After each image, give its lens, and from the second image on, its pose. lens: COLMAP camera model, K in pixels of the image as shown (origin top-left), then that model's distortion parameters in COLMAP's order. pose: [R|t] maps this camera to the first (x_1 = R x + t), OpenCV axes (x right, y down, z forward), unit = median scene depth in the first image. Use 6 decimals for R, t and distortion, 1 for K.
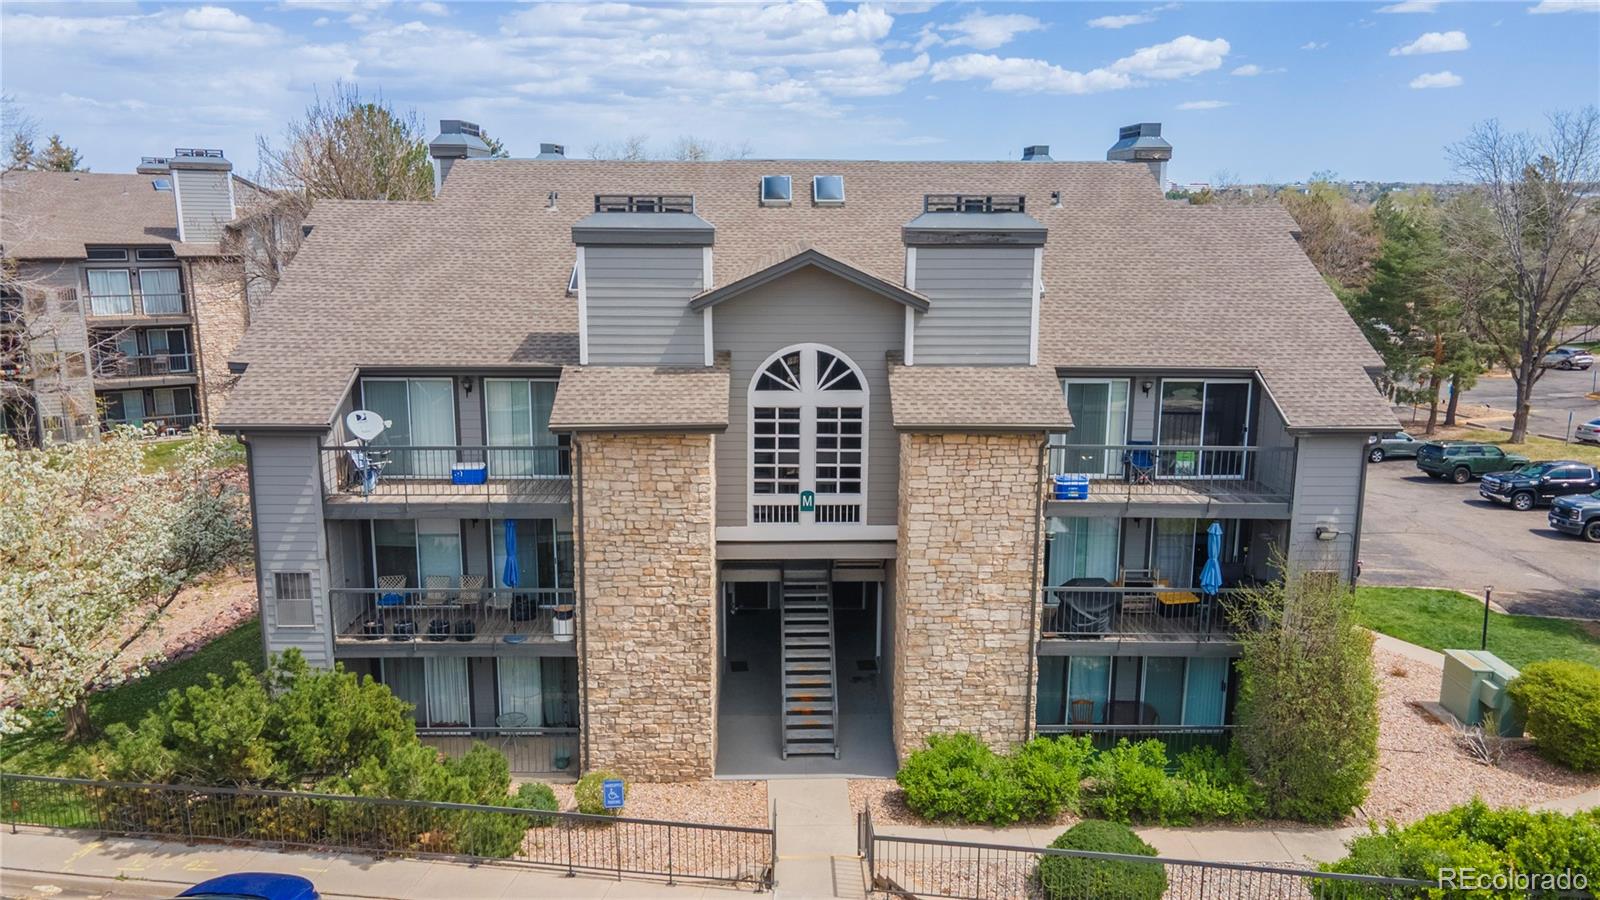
lens RADIAL K [[1185.7, 0, 806.7], [0, 1185.7, 429.5], [0, 0, 1]] dist [0.045552, 0.001341]
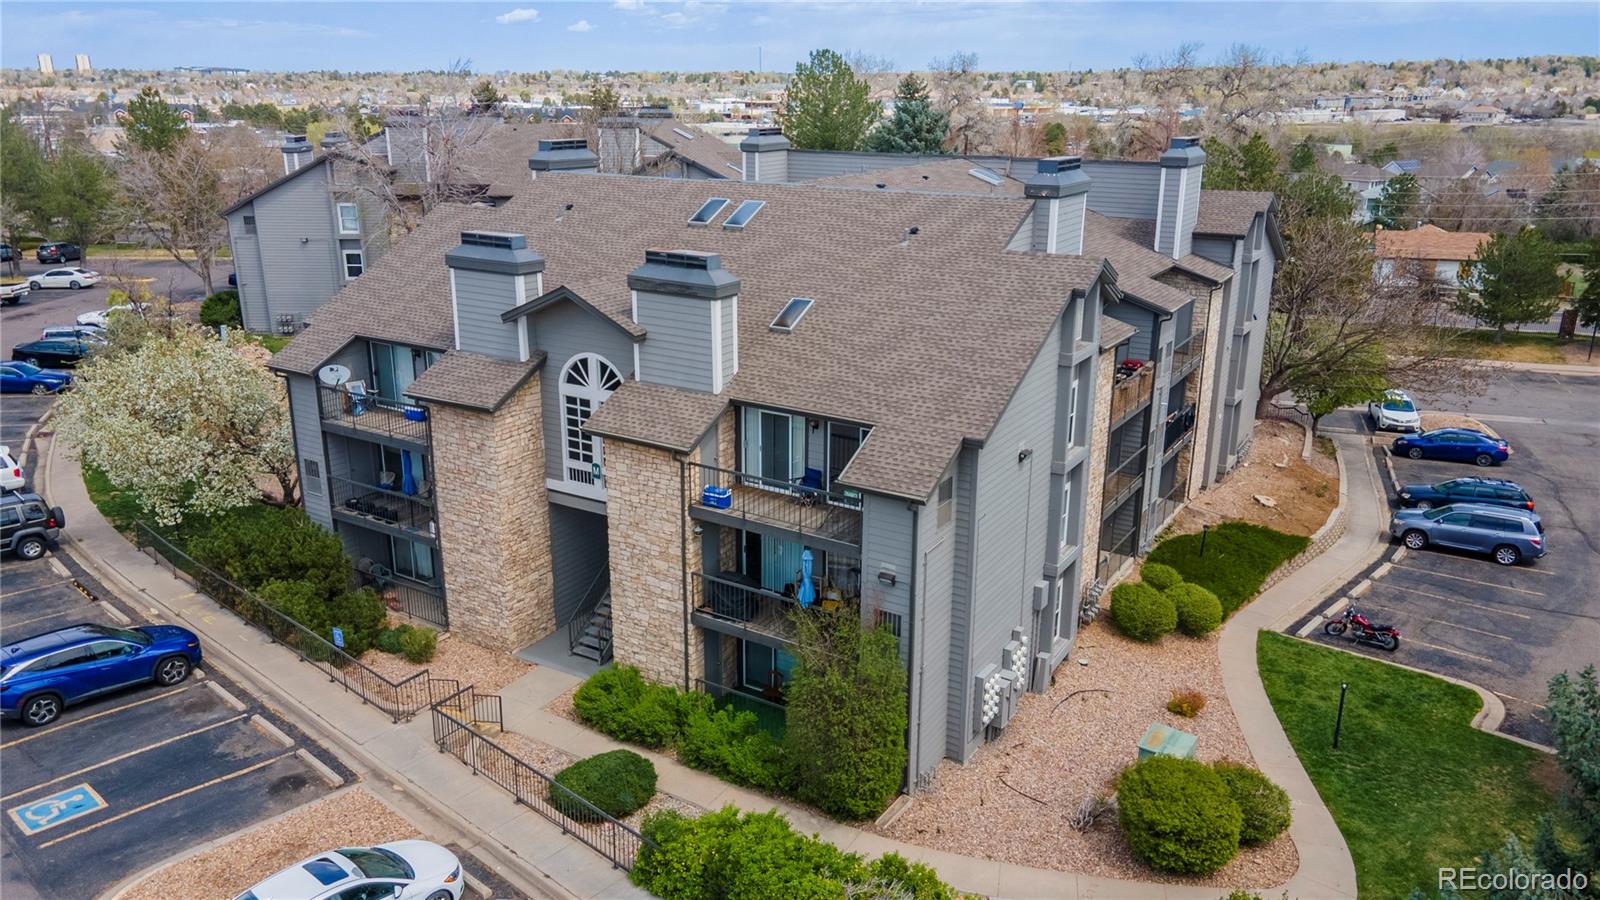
lens RADIAL K [[1185.7, 0, 795.1], [0, 1185.7, 443.0], [0, 0, 1]] dist [0.045552, 0.001341]
pose [[0.834320, 0.159271, -0.527772, 0.926882], [-0.101914, 0.985416, 0.136270, -0.182300], [0.541779, -0.059905, 0.838384, 0.018161]]
